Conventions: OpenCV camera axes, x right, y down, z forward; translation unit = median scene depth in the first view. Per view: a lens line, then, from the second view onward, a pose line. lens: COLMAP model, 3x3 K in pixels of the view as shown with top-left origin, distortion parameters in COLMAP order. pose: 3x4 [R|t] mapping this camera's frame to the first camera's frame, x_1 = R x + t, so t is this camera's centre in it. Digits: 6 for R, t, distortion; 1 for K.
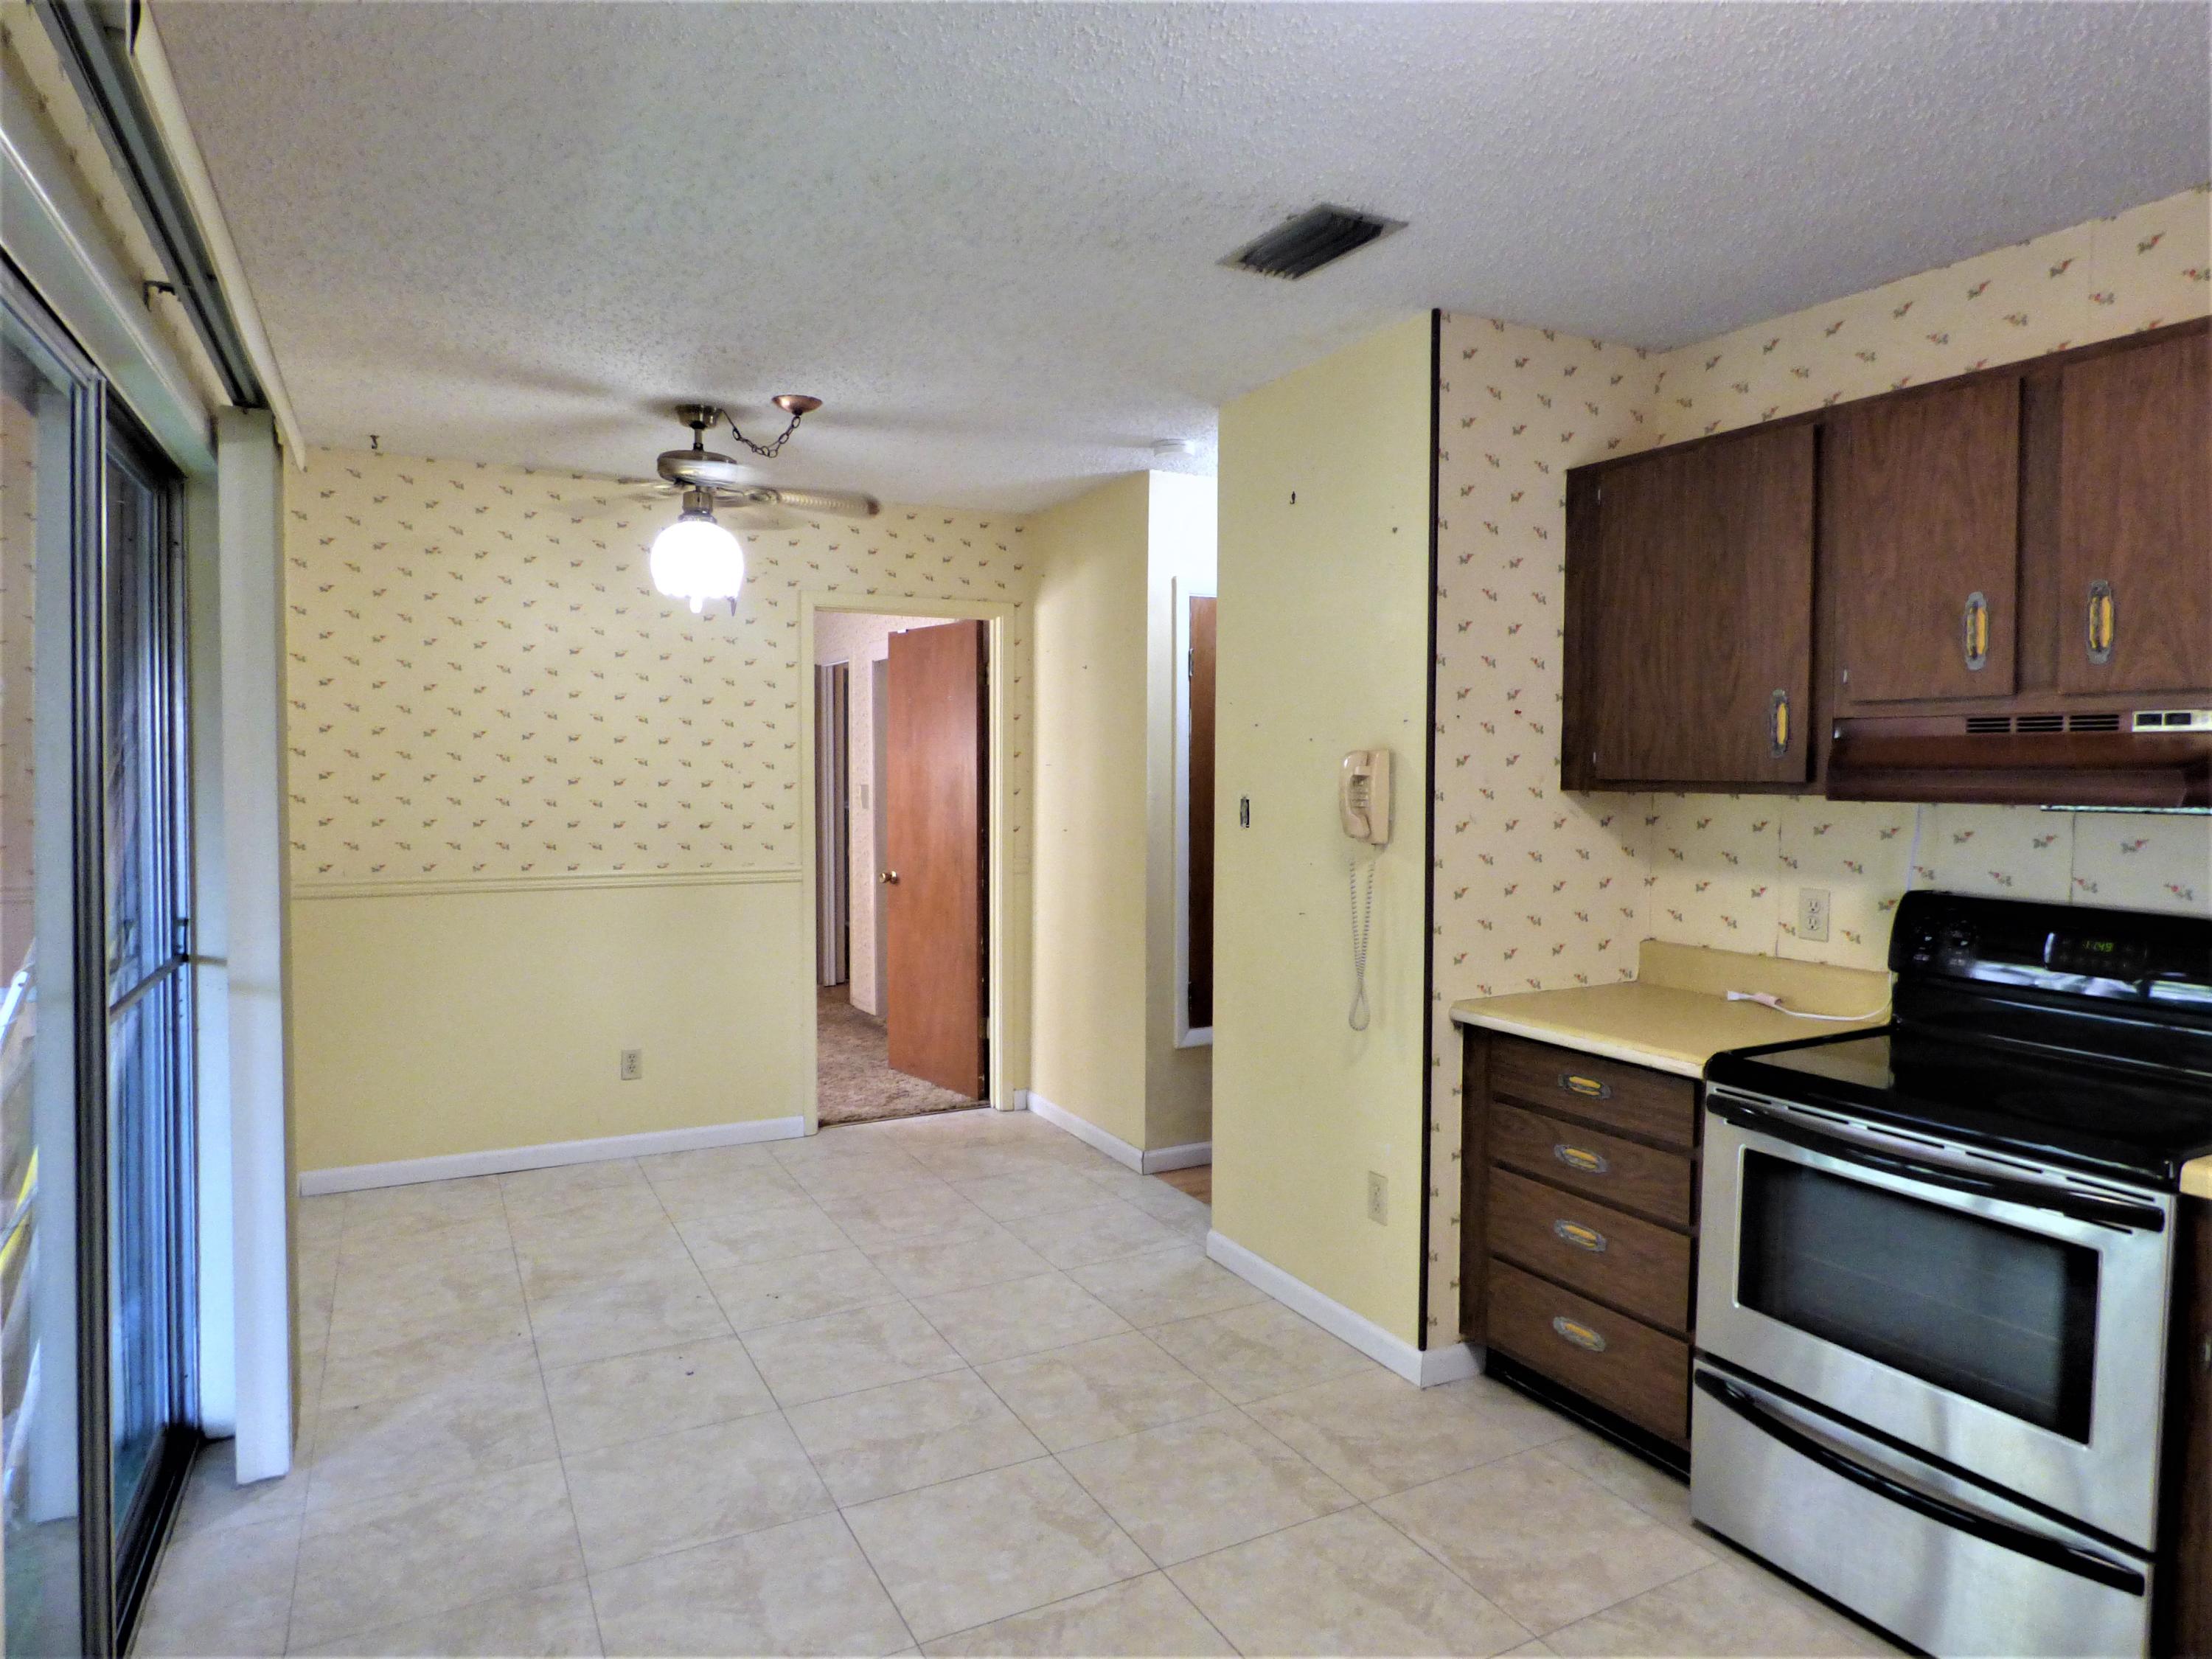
lens RADIAL K [[1332.5, 0, 1121.4], [0, 1332.5, 820.3], [0, 0, 1]] dist [-0.007228, 0.003666]
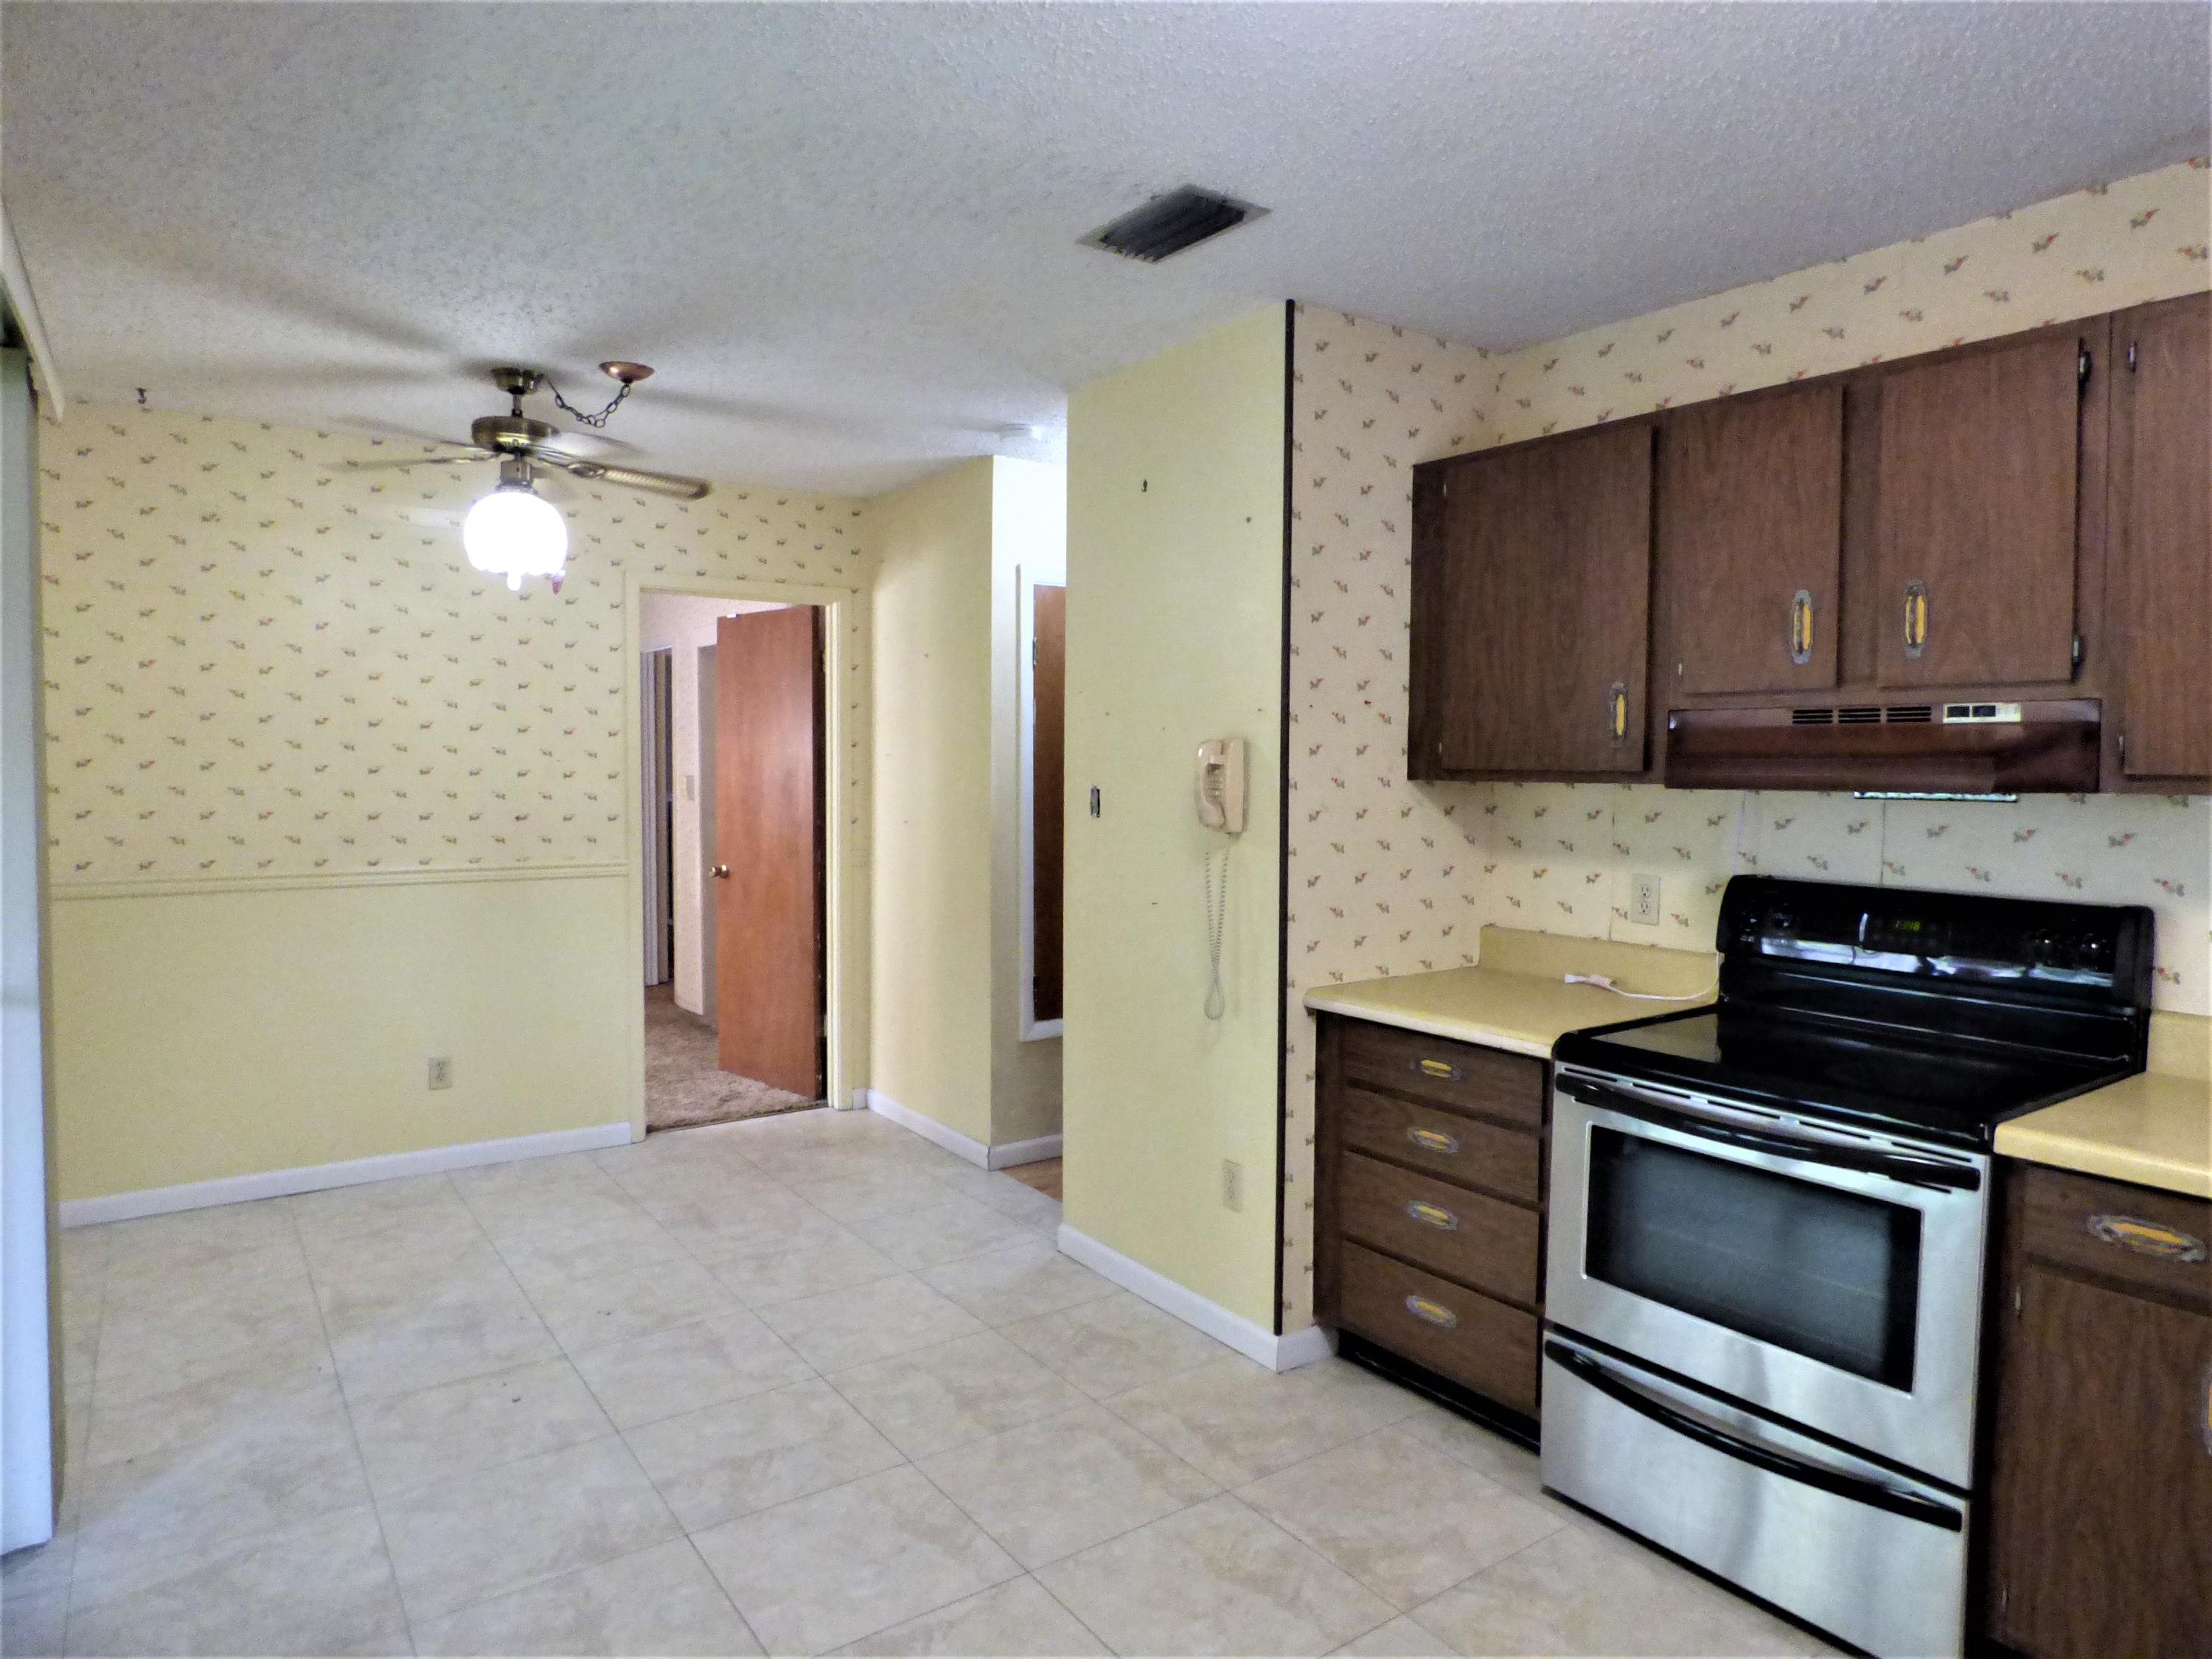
lens RADIAL K [[1332.5, 0, 1118.3], [0, 1332.5, 820.6], [0, 0, 1]] dist [-0.007228, 0.003666]
pose [[0.991787, -0.003806, 0.127844, -0.024009], [0.003060, 0.999977, 0.006028, 0.002401], [-0.127864, -0.005587, 0.991776, 0.019431]]
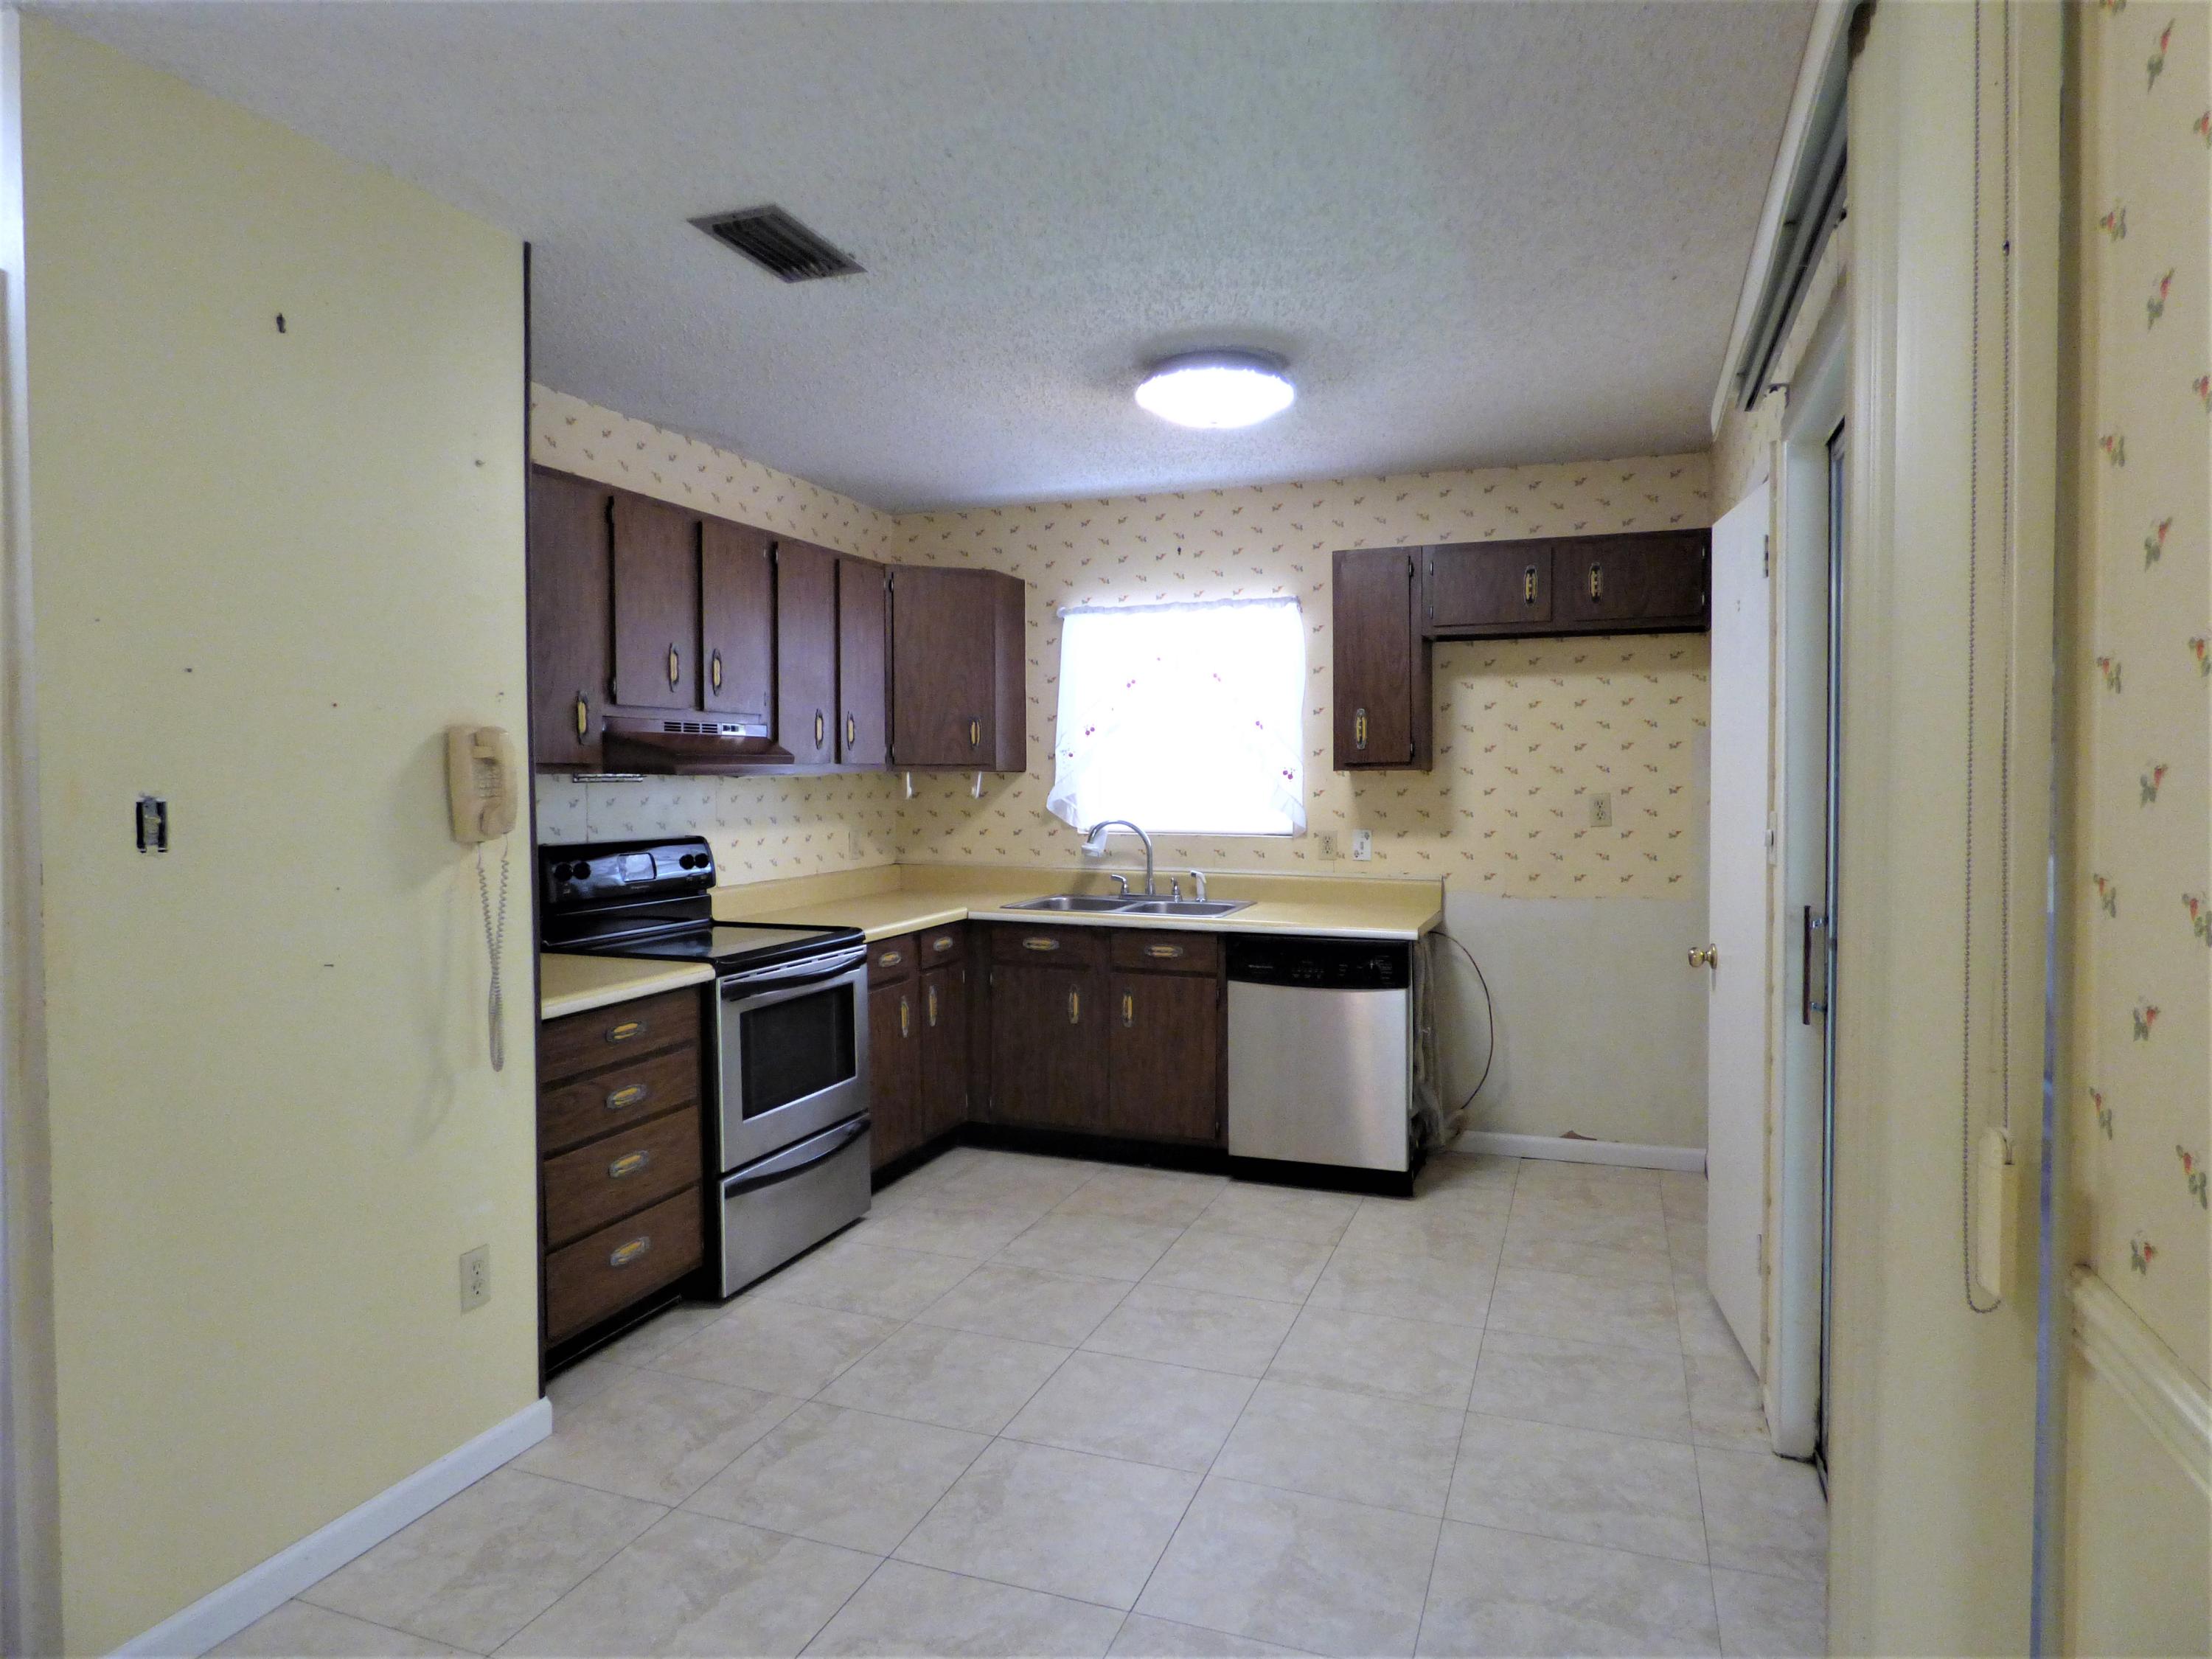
lens RADIAL K [[1332.5, 0, 1098.2], [0, 1332.5, 812.5], [0, 0, 1]] dist [-0.007228, 0.003666]
pose [[-0.658474, -0.025547, 0.752170, -0.767334], [0.028781, 0.997838, 0.059086, -0.042089], [-0.752053, 0.060555, -0.656315, 1.433011]]
